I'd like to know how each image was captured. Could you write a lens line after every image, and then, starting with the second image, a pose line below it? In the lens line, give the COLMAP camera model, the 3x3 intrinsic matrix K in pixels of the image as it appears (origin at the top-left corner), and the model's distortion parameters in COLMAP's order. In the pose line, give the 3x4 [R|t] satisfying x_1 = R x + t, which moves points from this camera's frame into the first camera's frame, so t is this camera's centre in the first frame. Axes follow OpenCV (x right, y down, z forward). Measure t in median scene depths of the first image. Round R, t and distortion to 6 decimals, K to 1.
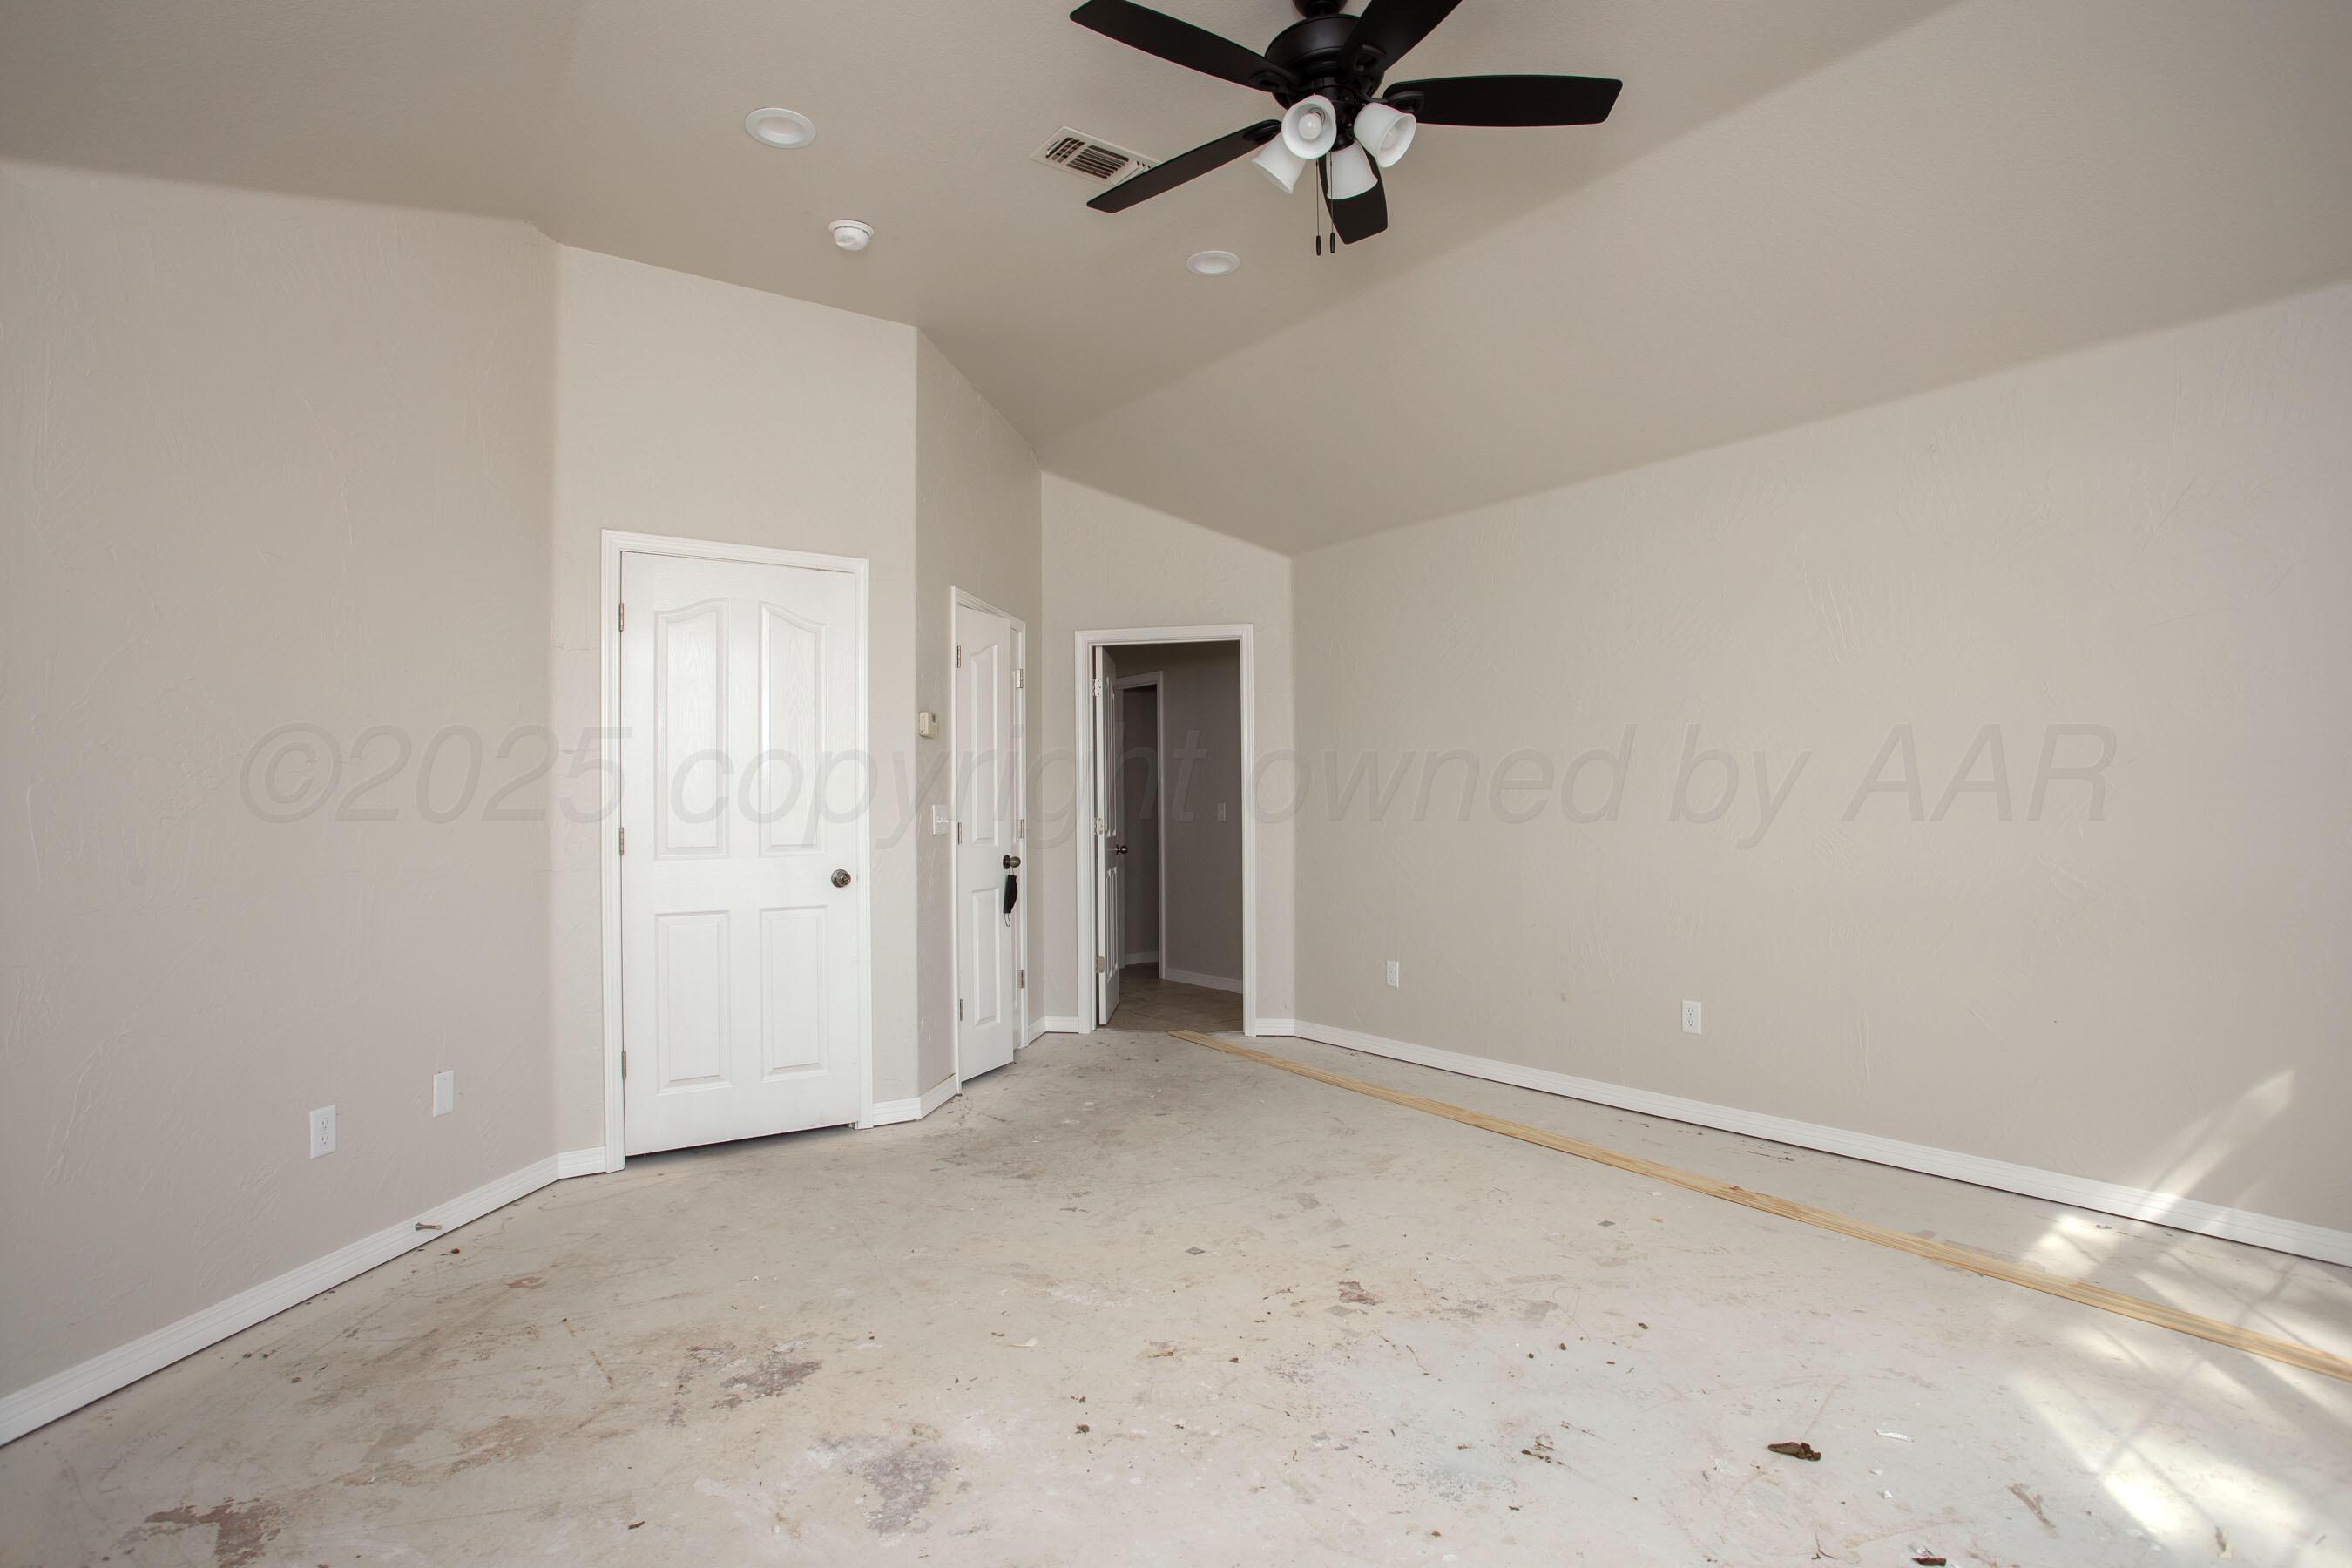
lens RADIAL K [[1172.1, 0, 1176.0], [0, 1172.1, 784.0], [0, 0, 1]] dist [-0.001247, -0.000139]
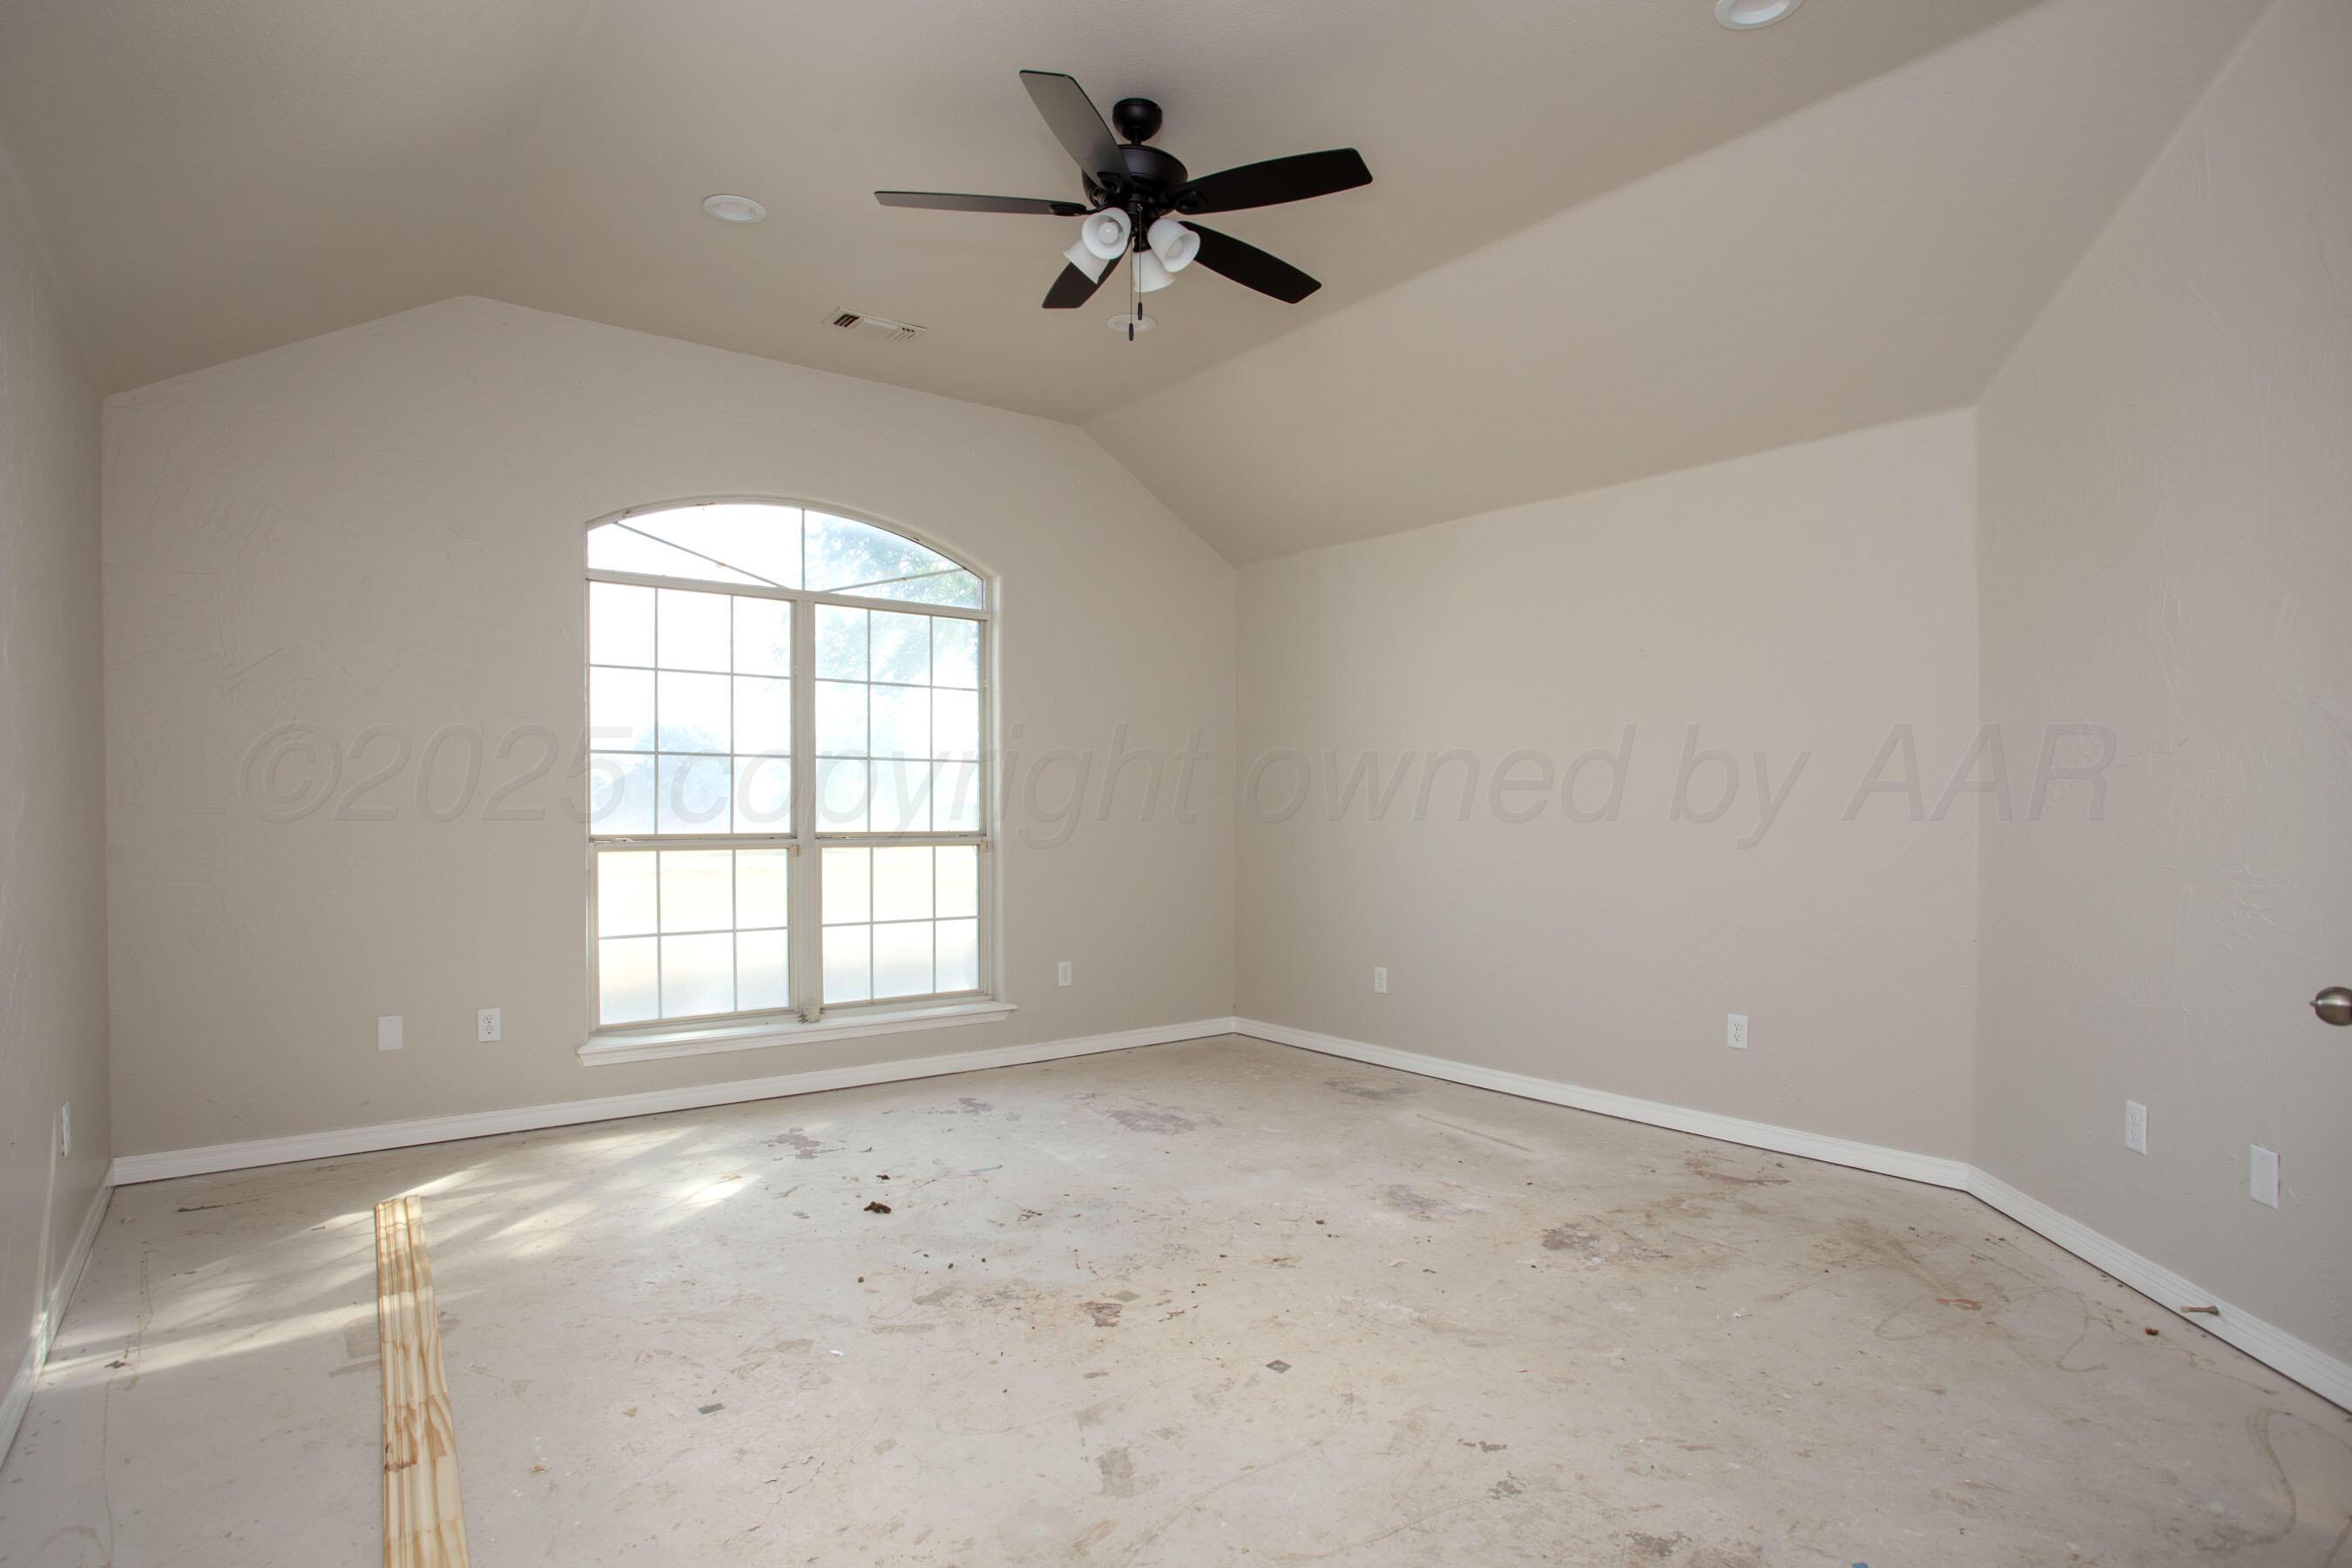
lens RADIAL K [[1172.1, 0, 1176.0], [0, 1172.1, 784.0], [0, 0, 1]] dist [-0.001247, -0.000139]
pose [[-0.999350, 0.009419, -0.034797, 0.135605], [0.010609, 0.999360, -0.034167, 0.028627], [0.034453, -0.034514, -0.998810, 2.211613]]
